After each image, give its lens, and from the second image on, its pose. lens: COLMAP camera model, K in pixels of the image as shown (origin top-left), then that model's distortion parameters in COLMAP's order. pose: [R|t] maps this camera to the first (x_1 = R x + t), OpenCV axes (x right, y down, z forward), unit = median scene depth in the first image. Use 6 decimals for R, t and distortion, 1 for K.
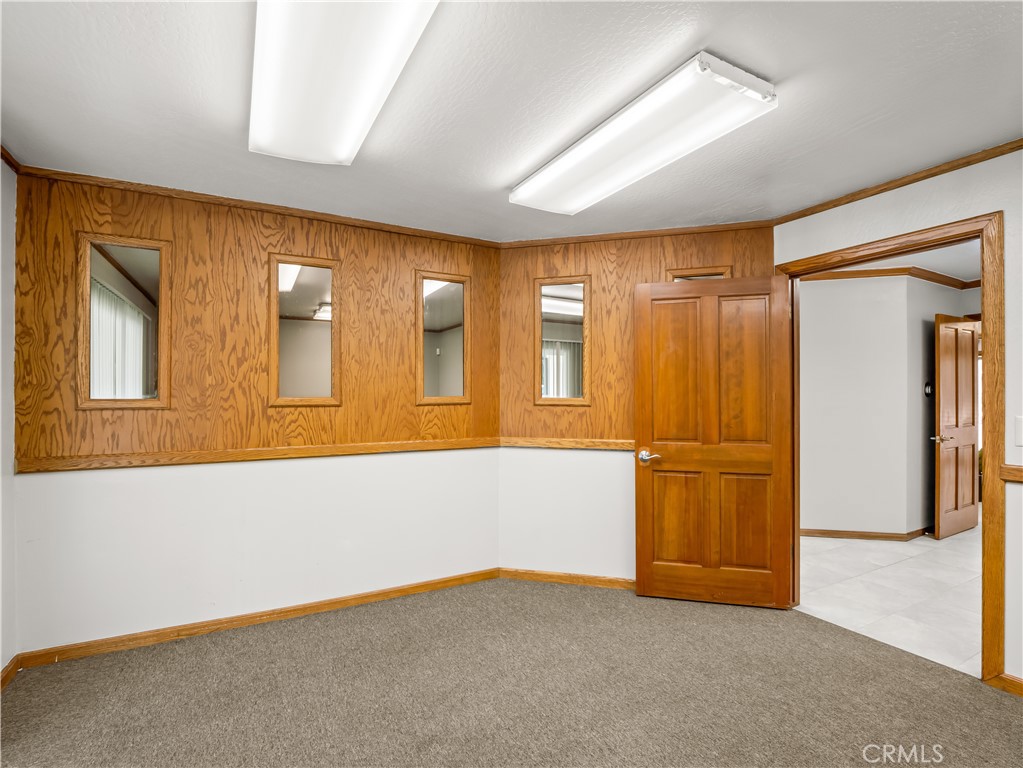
lens RADIAL K [[495.1, 0, 511.6], [0, 495.1, 388.5], [0, 0, 1]] dist [-0.015835, -0.001283]
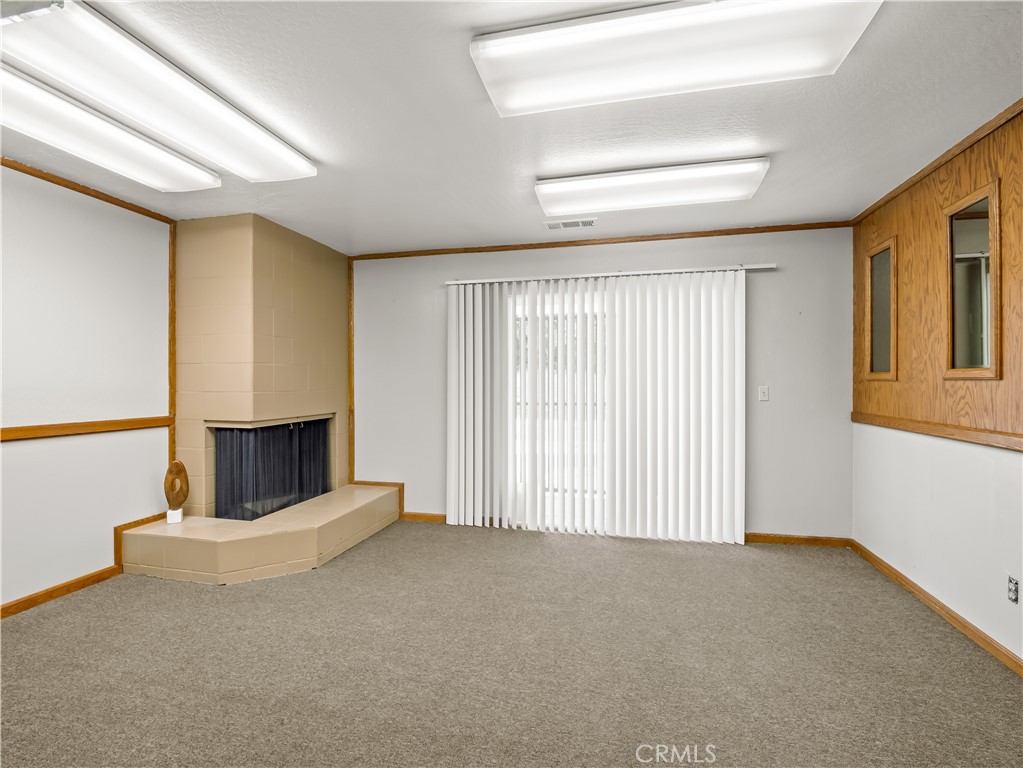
lens RADIAL K [[495.1, 0, 510.0], [0, 495.1, 382.3], [0, 0, 1]] dist [-0.015835, -0.001283]
pose [[-0.661539, 0.002712, -0.749906, 0.692793], [0.006400, 0.999977, -0.002029, 0.038040], [0.749884, -0.006142, -0.661541, 0.975625]]
